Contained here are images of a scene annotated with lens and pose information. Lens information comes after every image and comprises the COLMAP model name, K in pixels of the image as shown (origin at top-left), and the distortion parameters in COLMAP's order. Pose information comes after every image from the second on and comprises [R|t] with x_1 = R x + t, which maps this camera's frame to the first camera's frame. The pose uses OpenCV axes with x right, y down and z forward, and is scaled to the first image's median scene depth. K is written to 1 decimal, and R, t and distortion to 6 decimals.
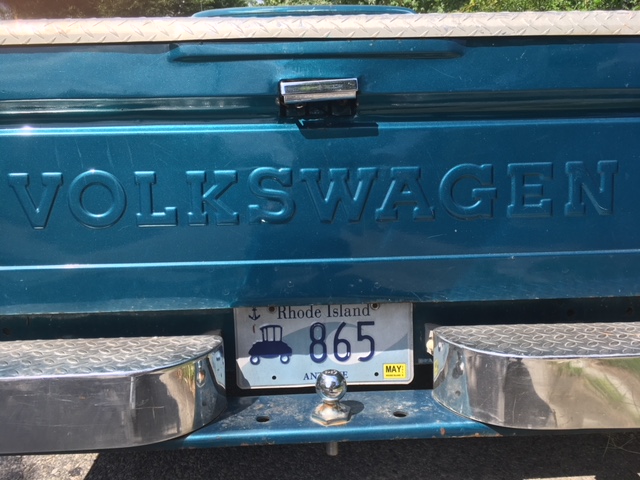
lens RADIAL K [[538.9, 0, 321.2], [0, 538.9, 241.5], [0, 0, 1]] dist [0.034907, -0.002029]
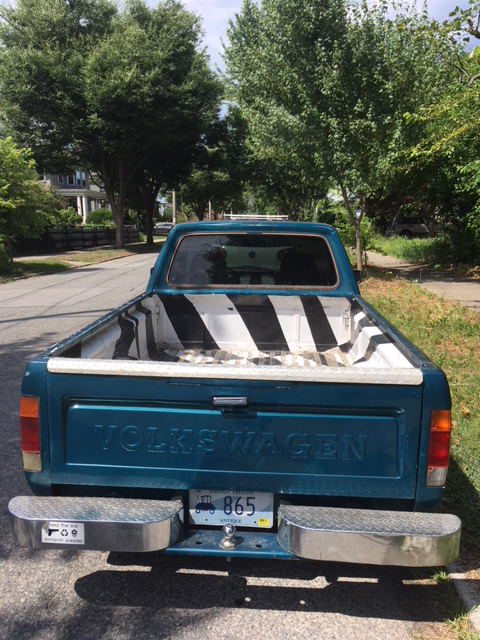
lens RADIAL K [[538.9, 0, 239.2], [0, 538.9, 317.4], [0, 0, 1]] dist [0.034907, -0.002029]
pose [[0.994811, 0.051354, -0.087824, 0.197027], [-0.050035, 0.998600, 0.017146, -0.617531], [0.088582, -0.012663, 0.995988, -1.154352]]
